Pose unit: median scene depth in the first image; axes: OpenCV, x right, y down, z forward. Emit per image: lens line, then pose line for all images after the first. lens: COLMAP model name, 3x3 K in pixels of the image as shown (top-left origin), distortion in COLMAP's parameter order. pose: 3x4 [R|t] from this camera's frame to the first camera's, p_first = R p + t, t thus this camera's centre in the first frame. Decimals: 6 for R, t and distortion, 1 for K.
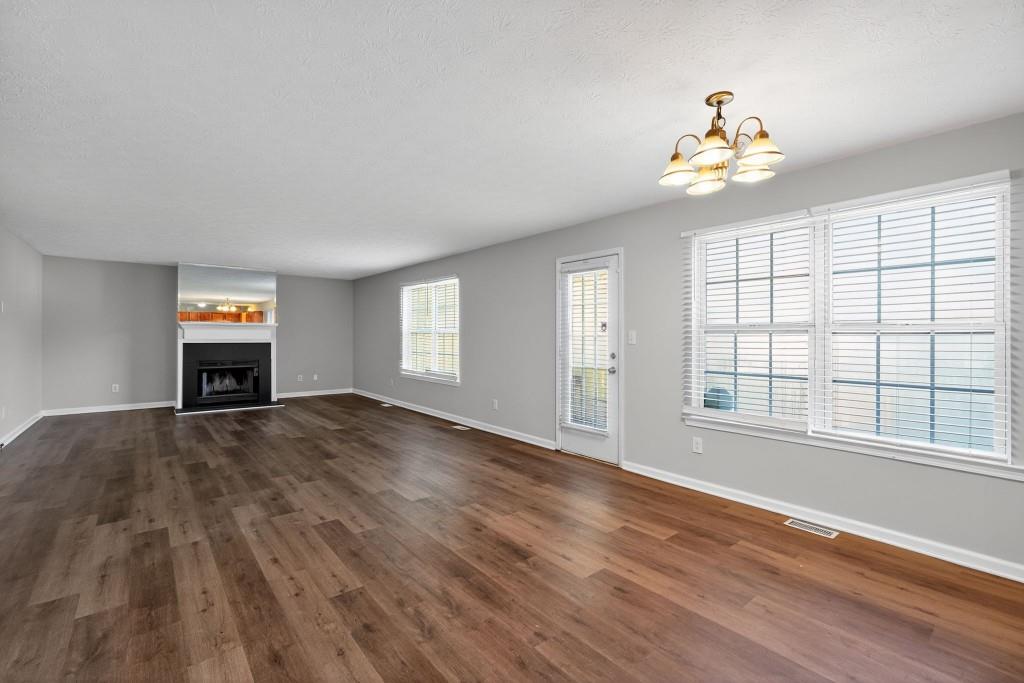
lens RADIAL K [[451.3, 0, 514.0], [0, 451.3, 334.0], [0, 0, 1]] dist [-0.013677, 0.000678]
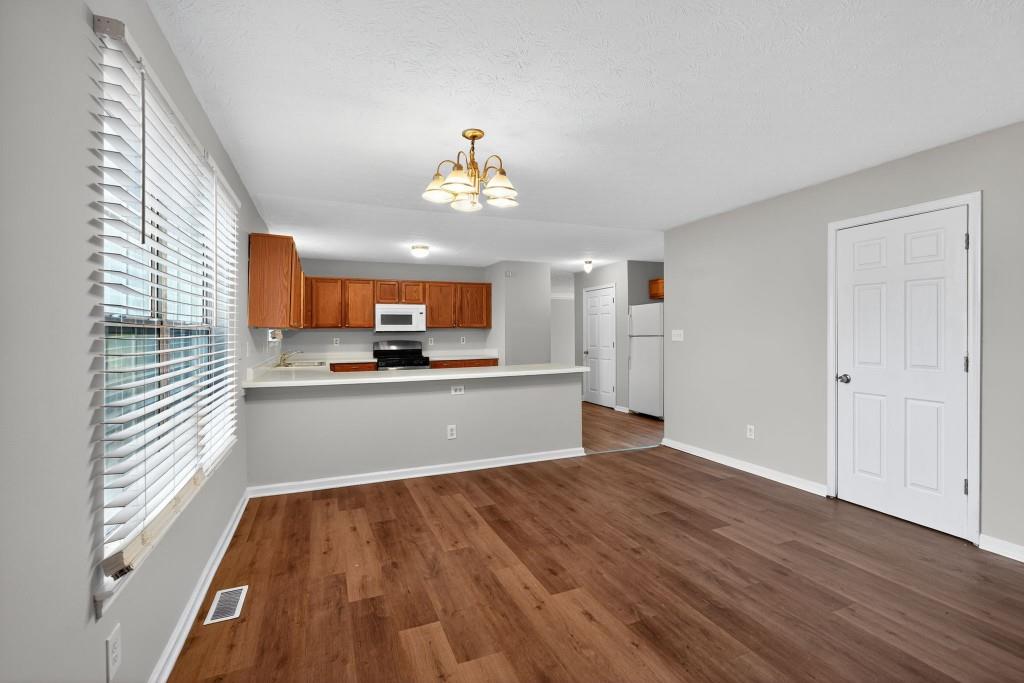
lens RADIAL K [[451.3, 0, 514.0], [0, 451.3, 334.0], [0, 0, 1]] dist [-0.013677, 0.000678]
pose [[-0.956435, 0.003082, 0.291928, 0.010969], [0.003682, 0.999992, 0.001507, -0.000302], [-0.291921, 0.002516, -0.956439, 2.000672]]
